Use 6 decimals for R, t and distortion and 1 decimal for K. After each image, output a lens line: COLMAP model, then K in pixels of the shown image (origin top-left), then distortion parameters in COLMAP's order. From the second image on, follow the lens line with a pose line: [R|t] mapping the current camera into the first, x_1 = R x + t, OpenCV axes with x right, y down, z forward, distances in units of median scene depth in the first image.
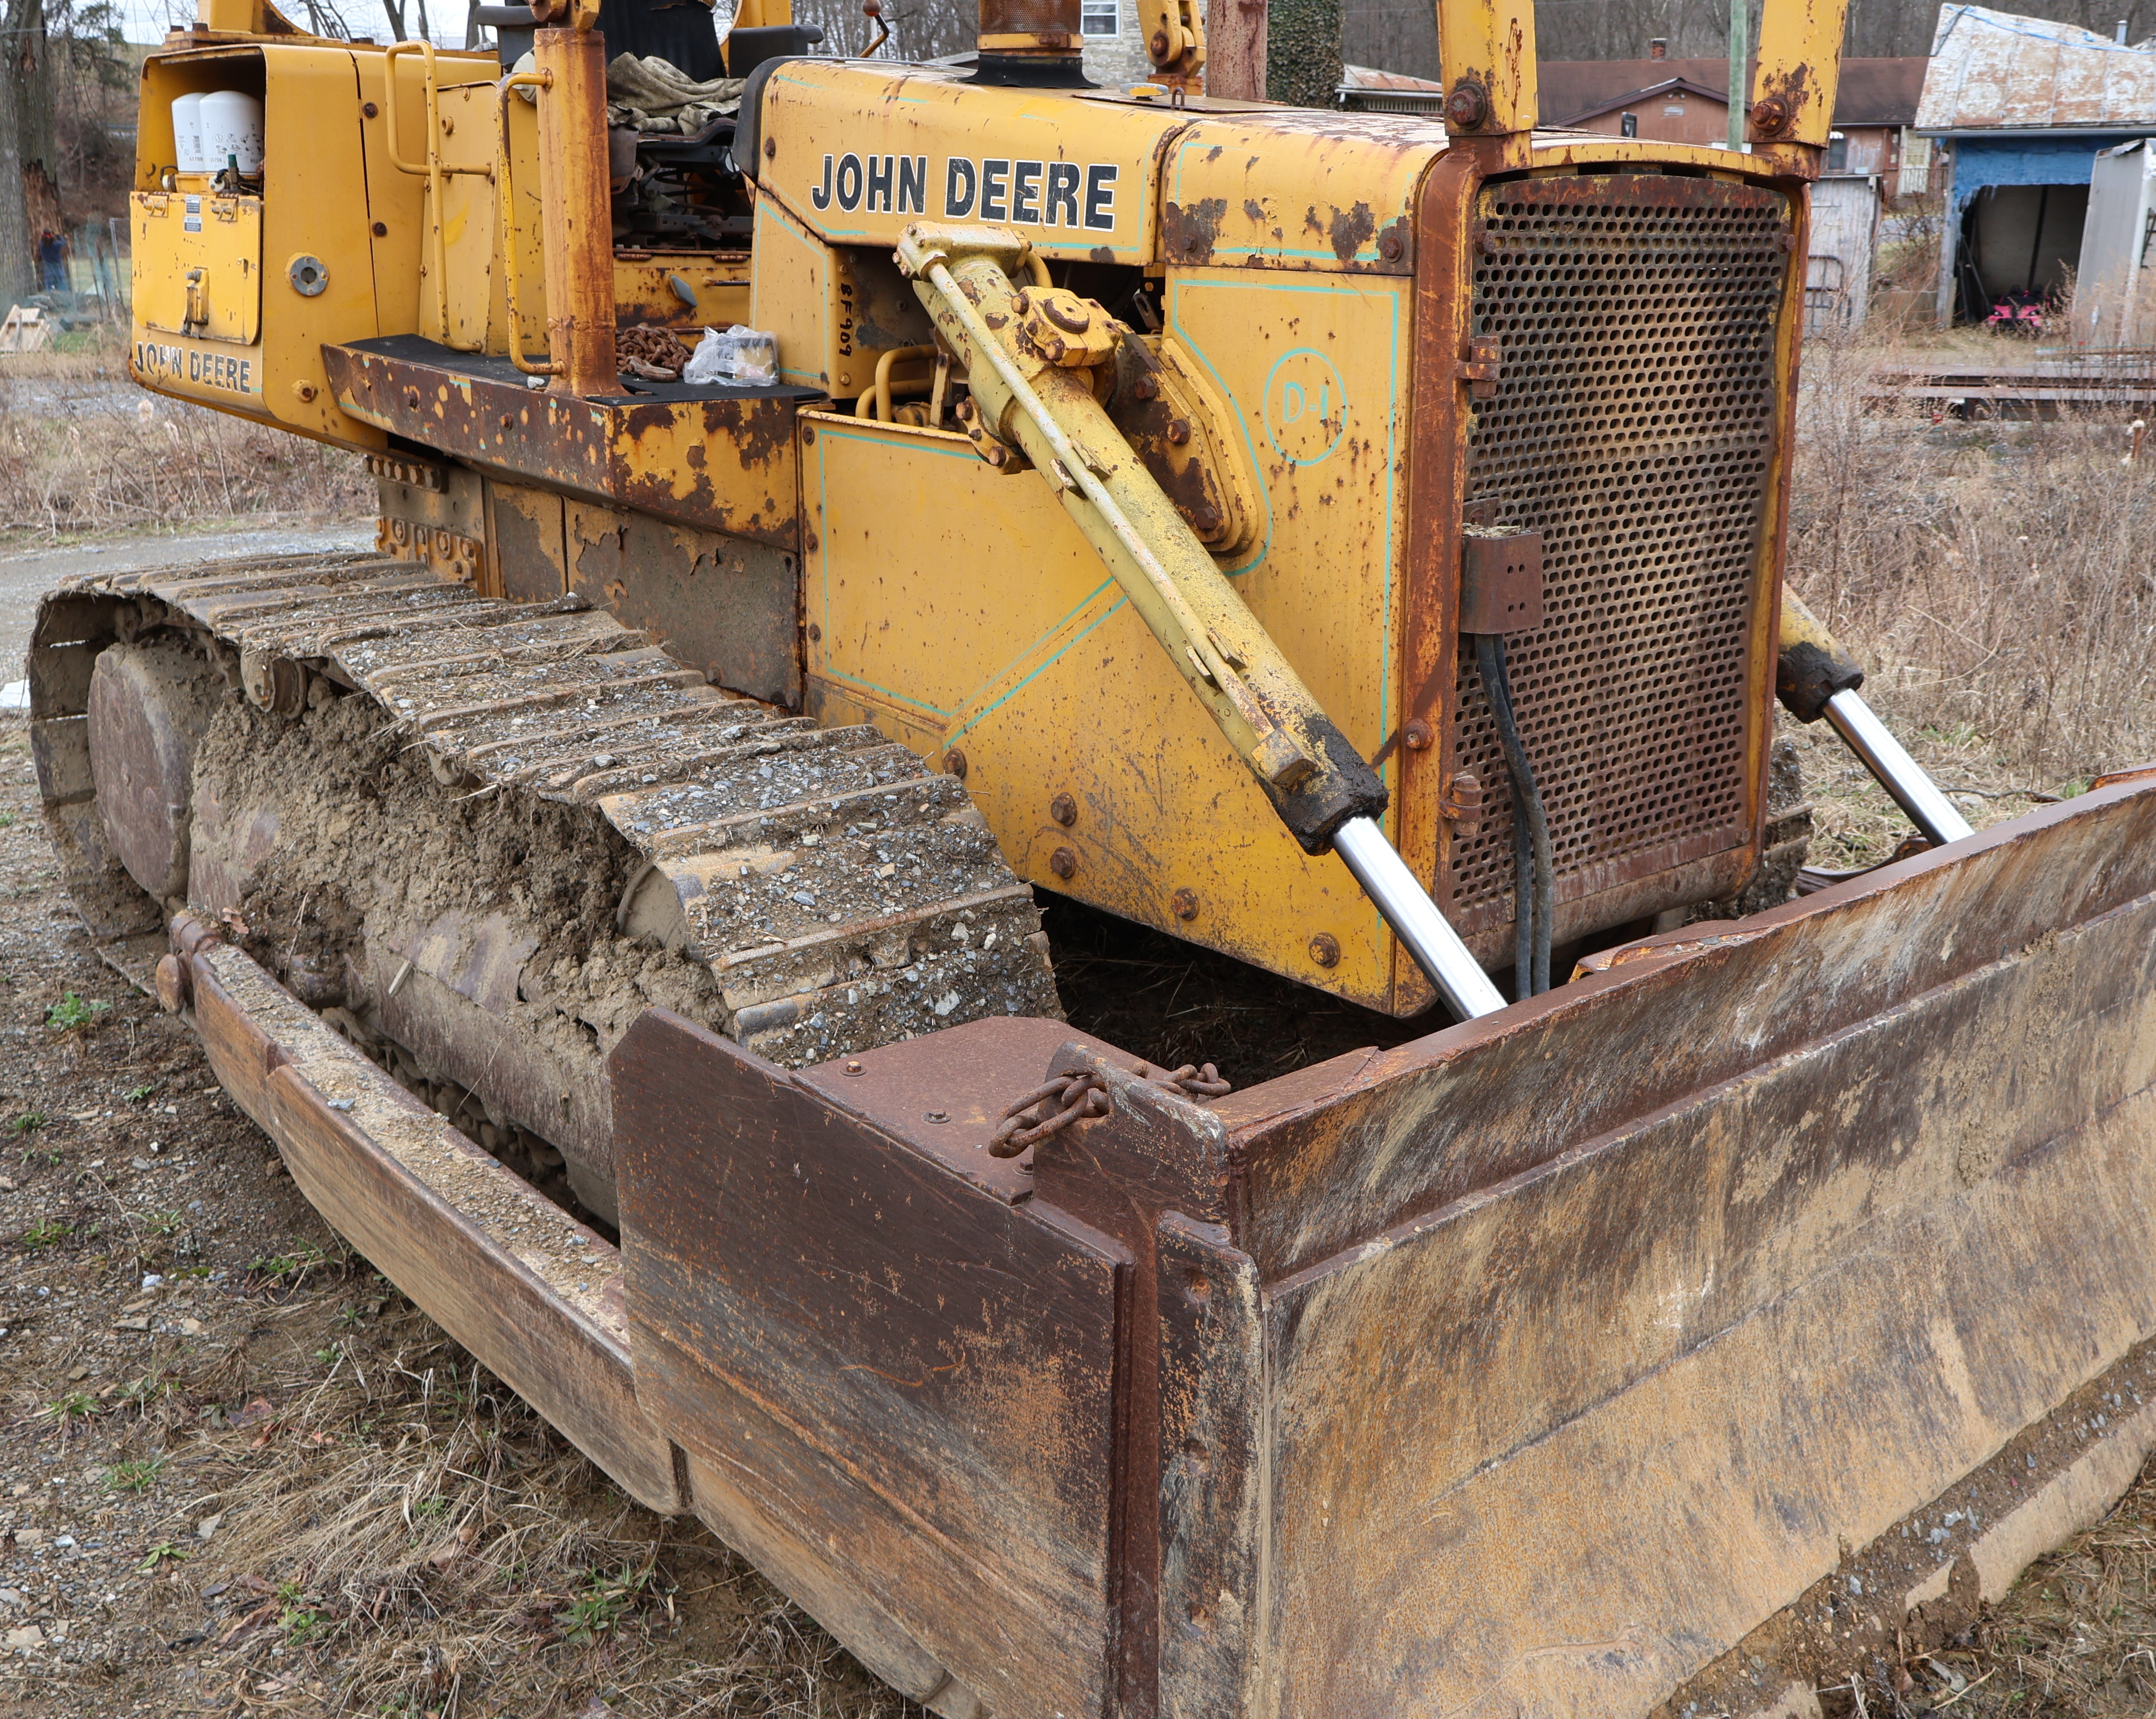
lens RADIAL K [[2126.4, 0, 1122.7], [0, 2126.4, 863.9], [0, 0, 1]] dist [-0.002425, 0.007651]
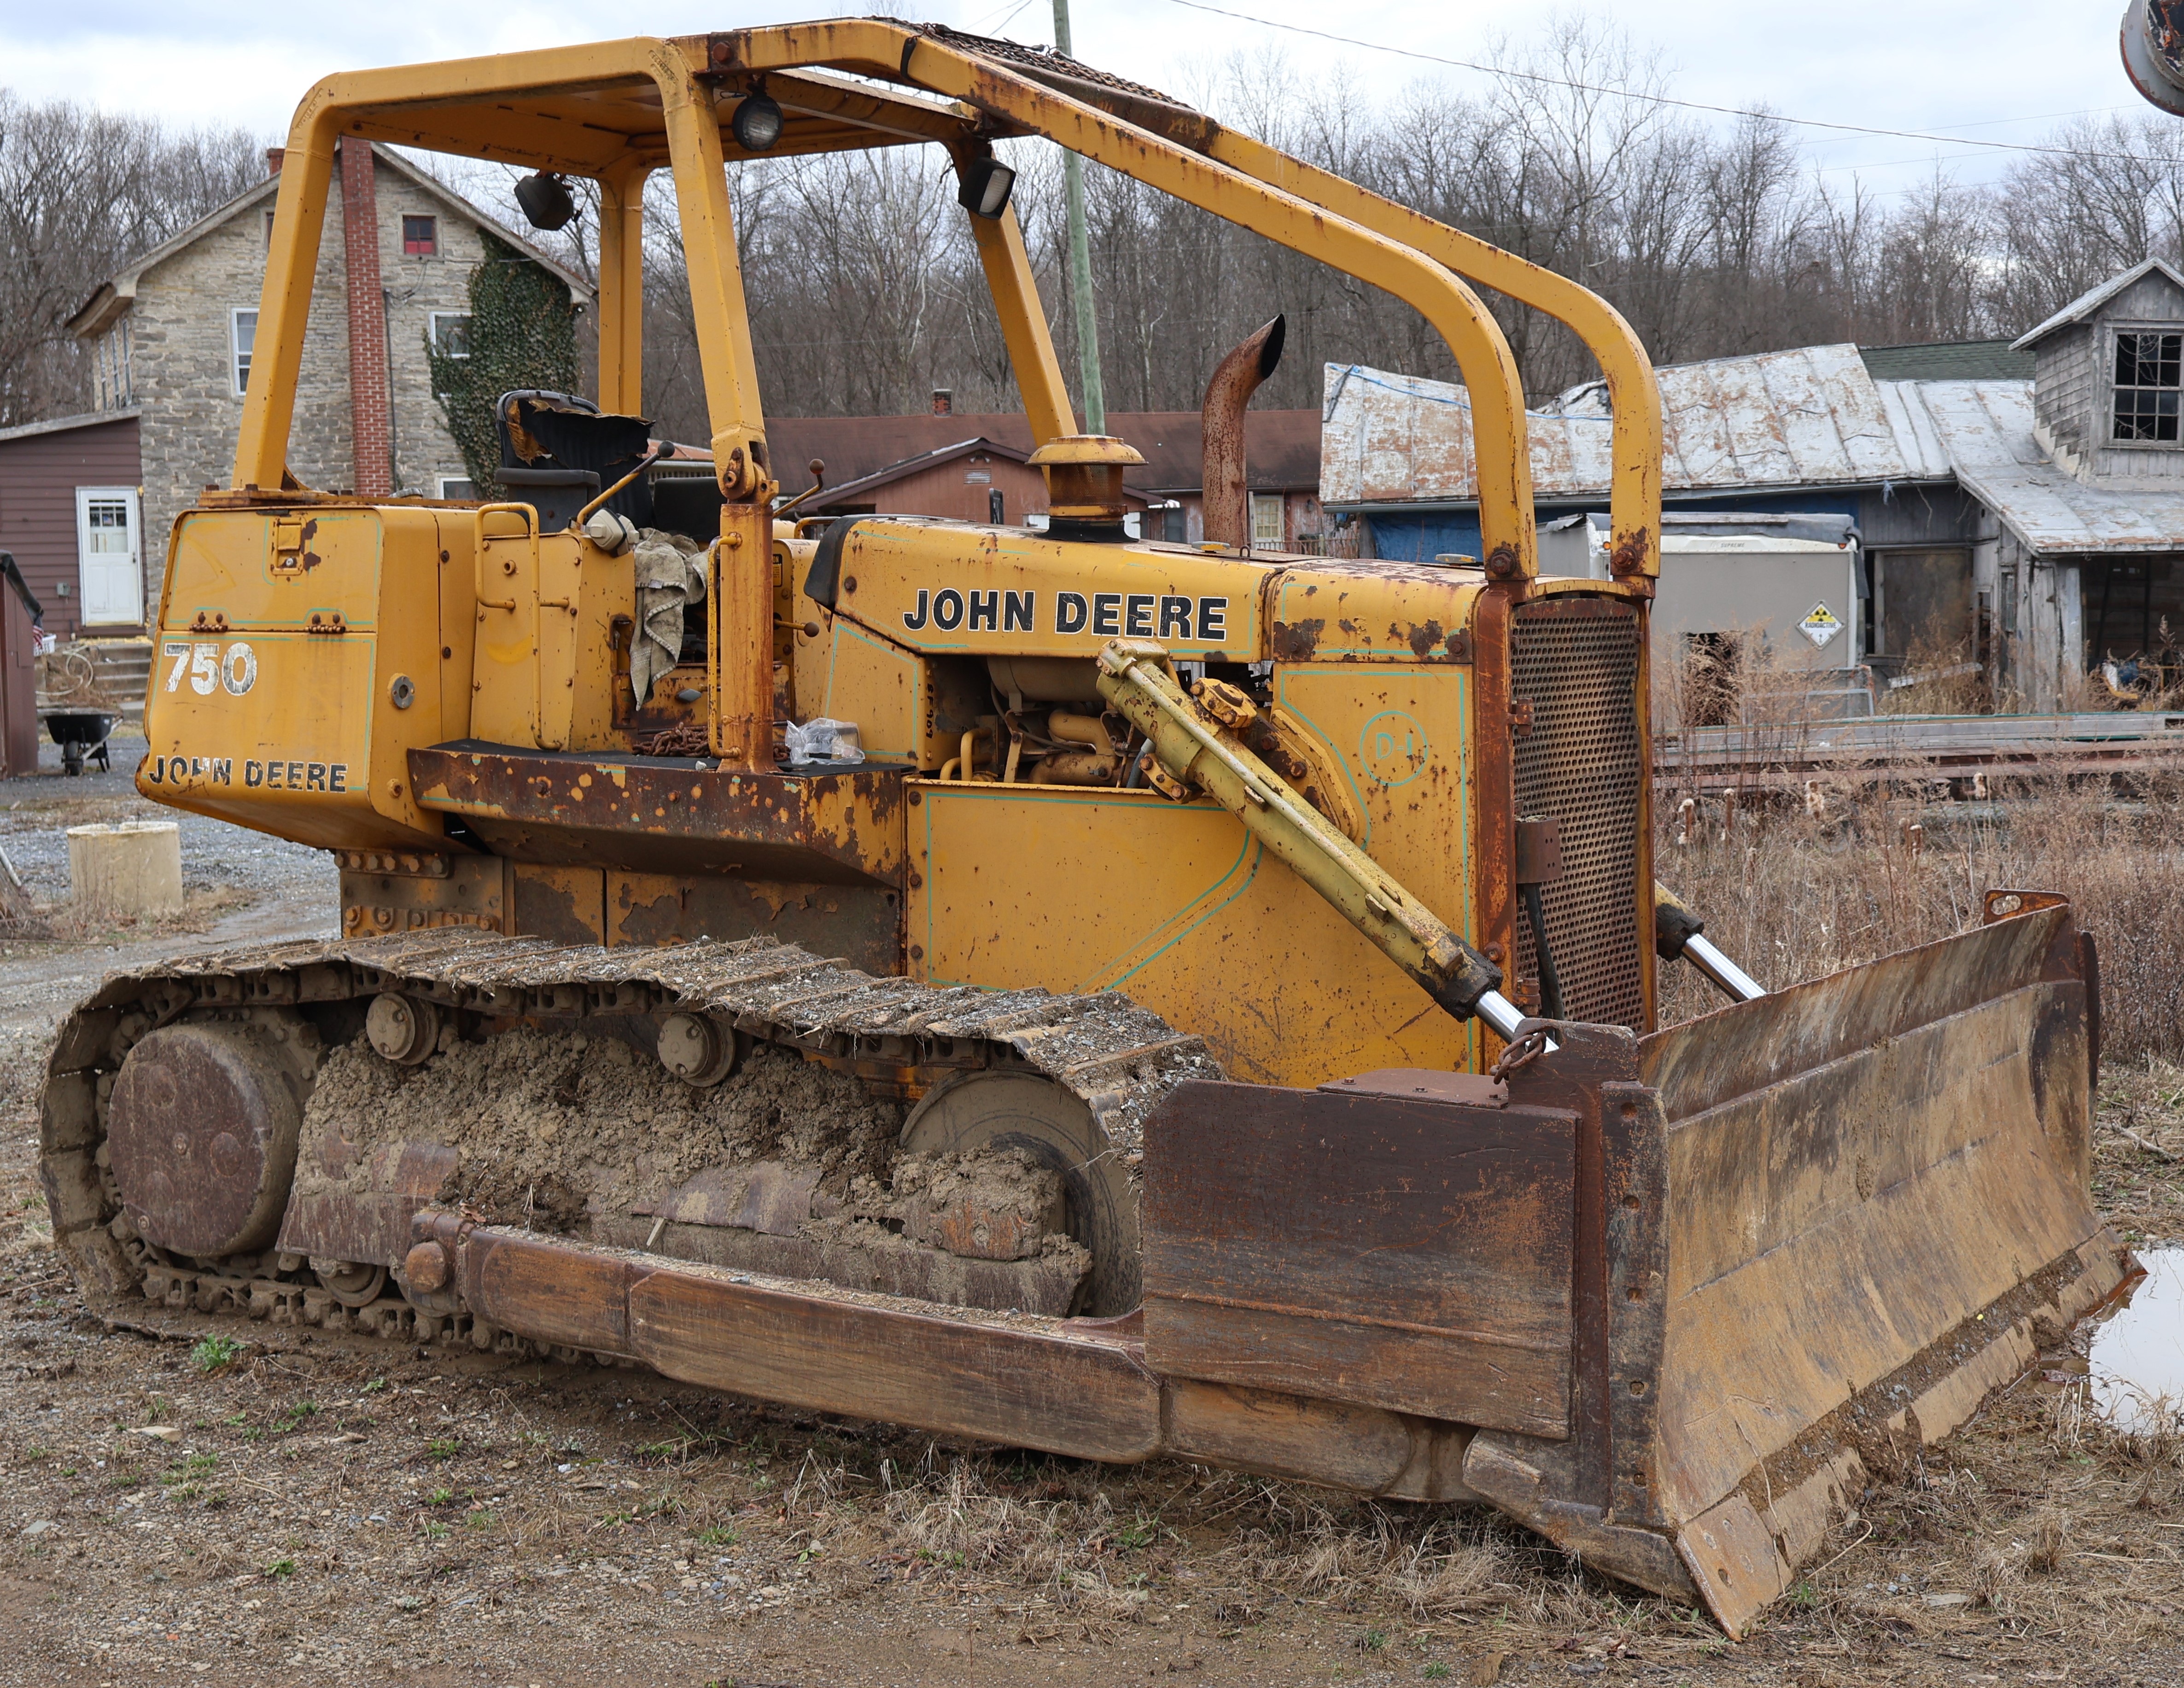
lens RADIAL K [[3061.1, 0, 1042.0], [0, 3061.1, 870.6], [0, 0, 1]] dist [0.005146, -0.052461]
pose [[0.961027, -0.042721, 0.273132, -0.676314], [0.098869, 0.975756, -0.195255, 0.245079], [-0.258169, 0.214650, 0.941952, -0.880136]]
